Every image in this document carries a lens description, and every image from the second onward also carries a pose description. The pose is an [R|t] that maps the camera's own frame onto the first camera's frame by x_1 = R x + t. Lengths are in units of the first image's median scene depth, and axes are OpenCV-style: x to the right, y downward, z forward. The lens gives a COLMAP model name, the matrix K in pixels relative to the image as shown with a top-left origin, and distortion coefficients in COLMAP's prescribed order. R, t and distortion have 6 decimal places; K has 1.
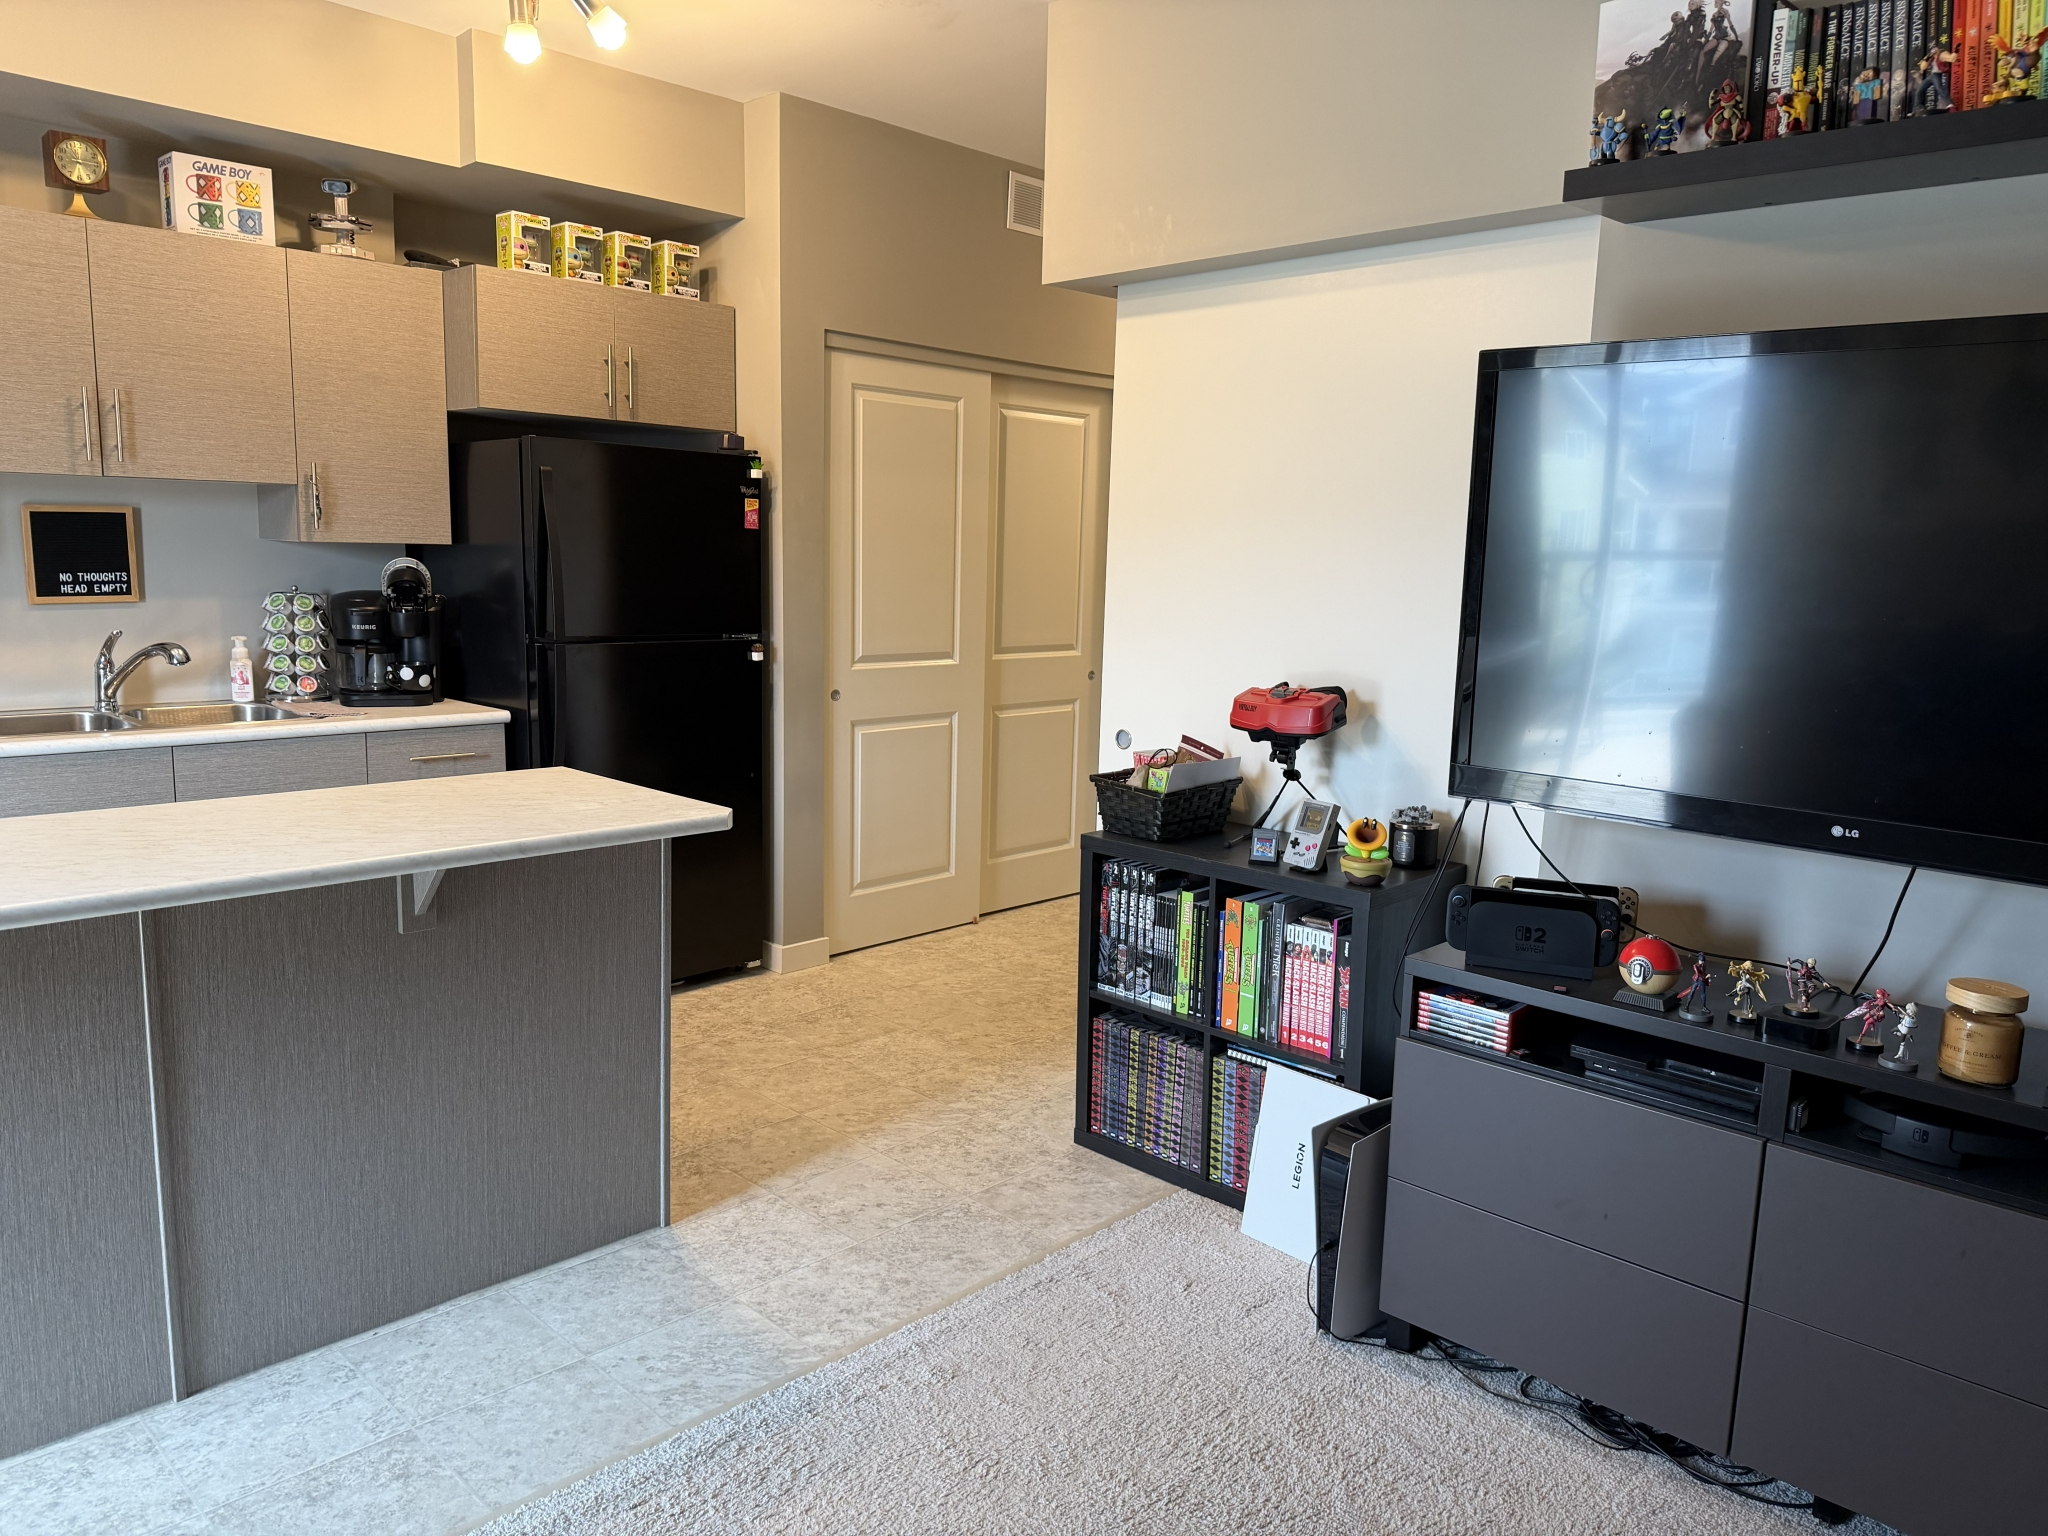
lens RADIAL K [[1432.7, 0, 1023.5], [0, 1432.7, 777.8], [0, 0, 1]] dist [0.069550, -0.097021]
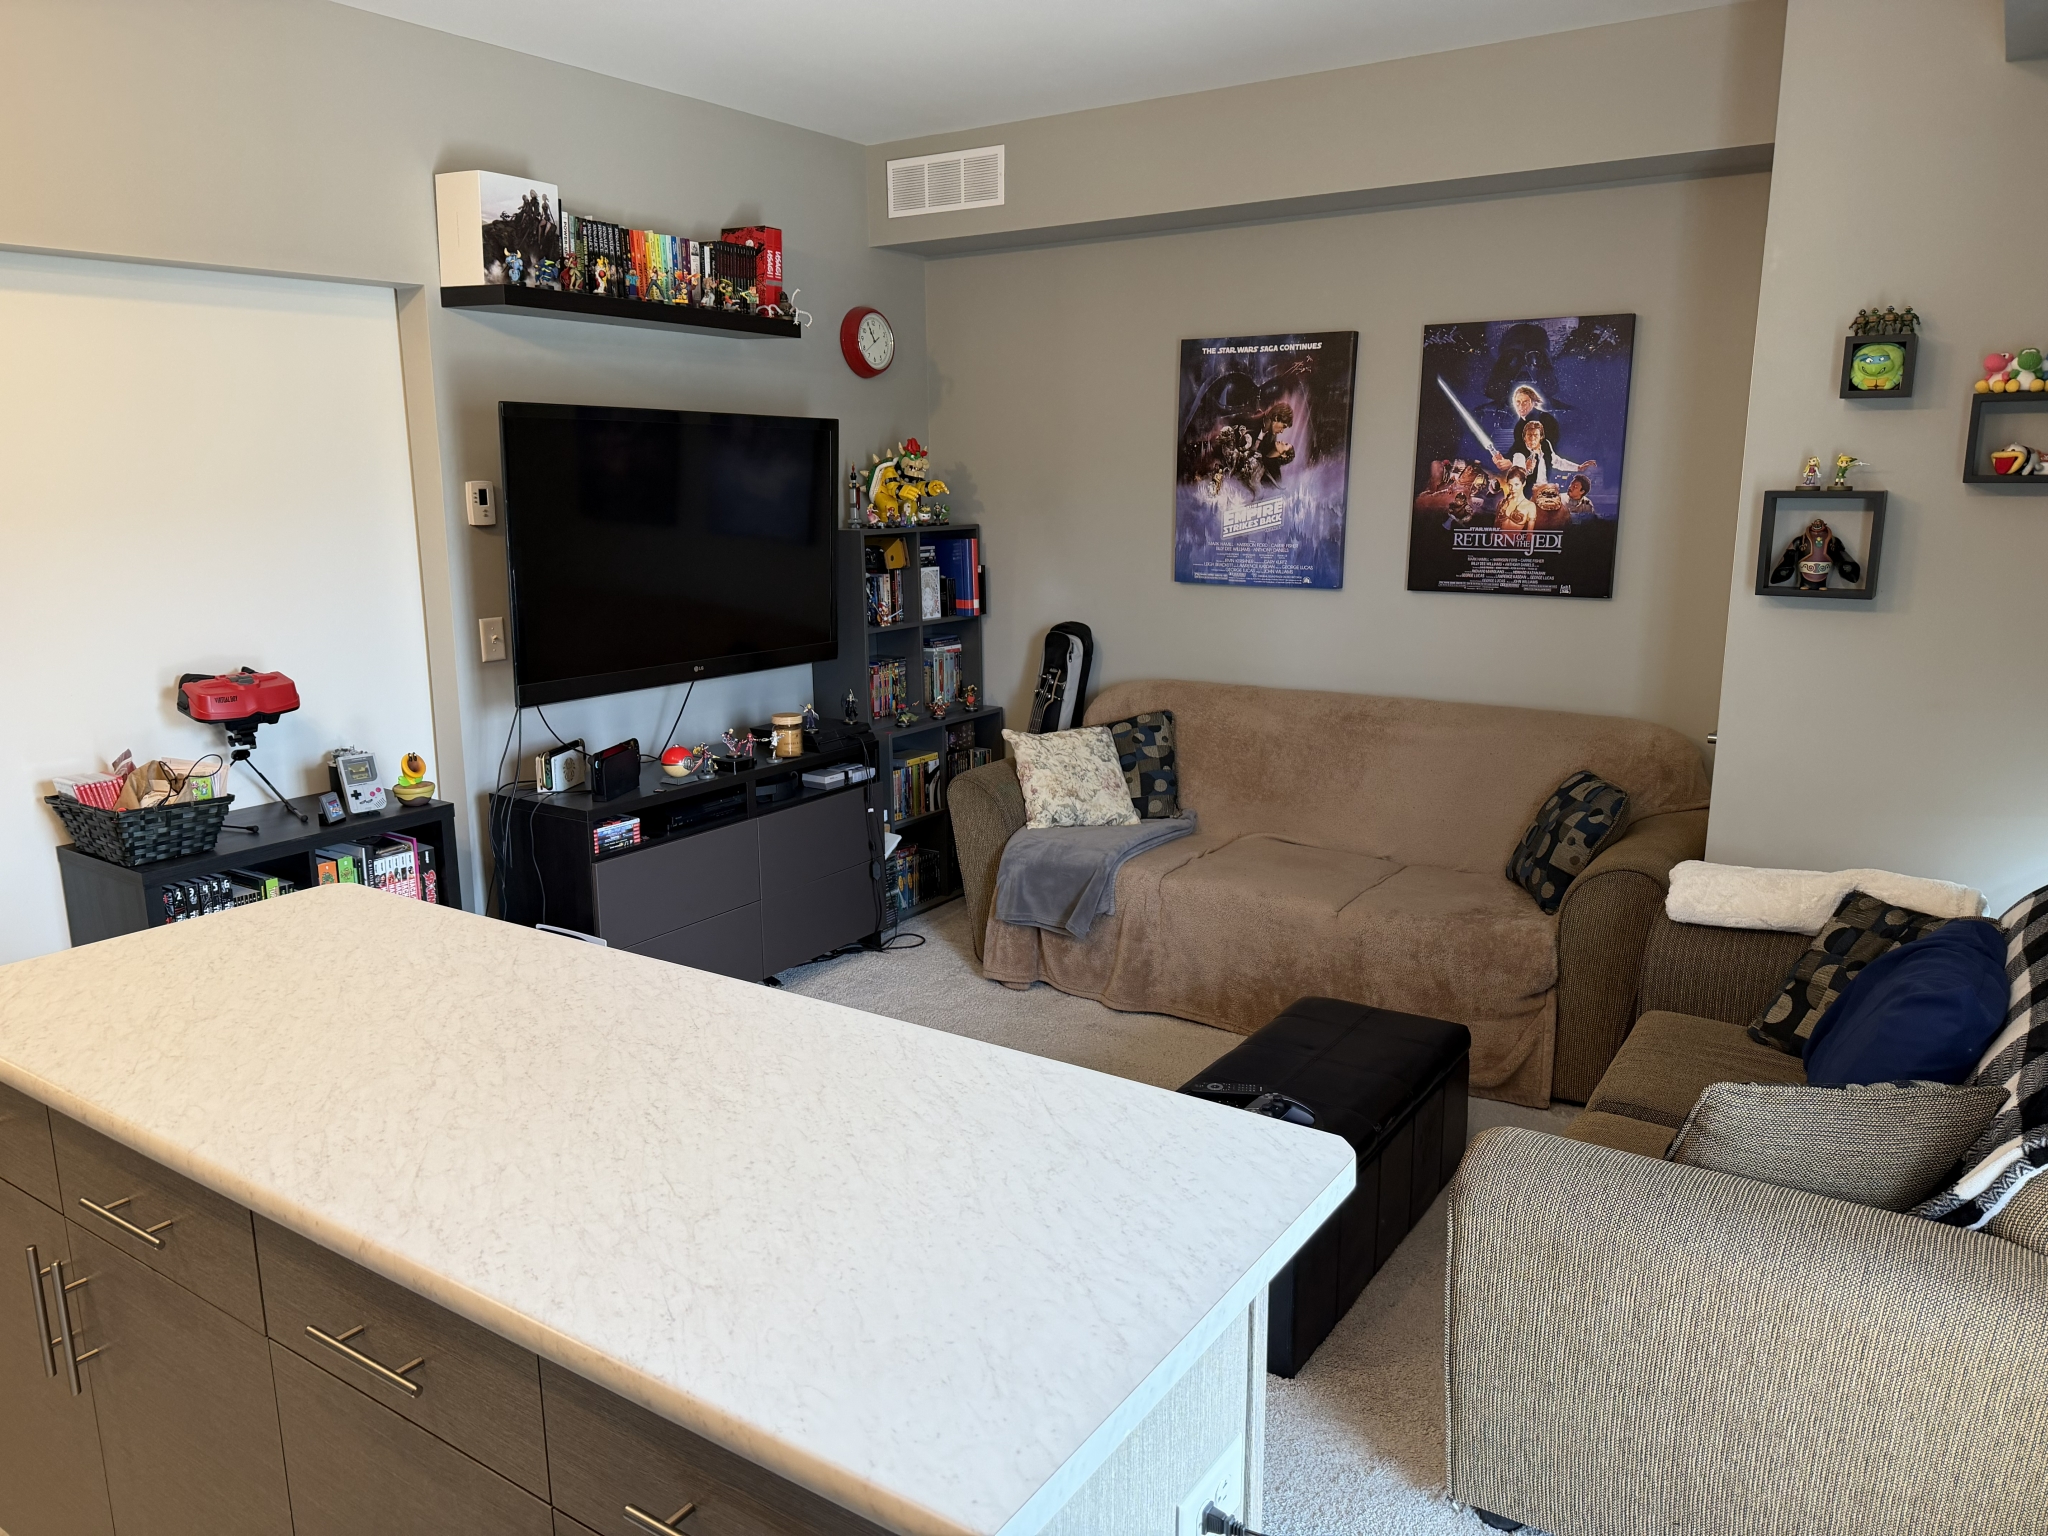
lens RADIAL K [[1432.7, 0, 1013.6], [0, 1432.7, 774.1], [0, 0, 1]] dist [0.069550, -0.097021]
pose [[-0.167798, -0.233699, 0.957721, -0.937293], [0.160314, 0.952095, 0.260414, -0.175800], [-0.972699, 0.197233, -0.122295, 0.561892]]
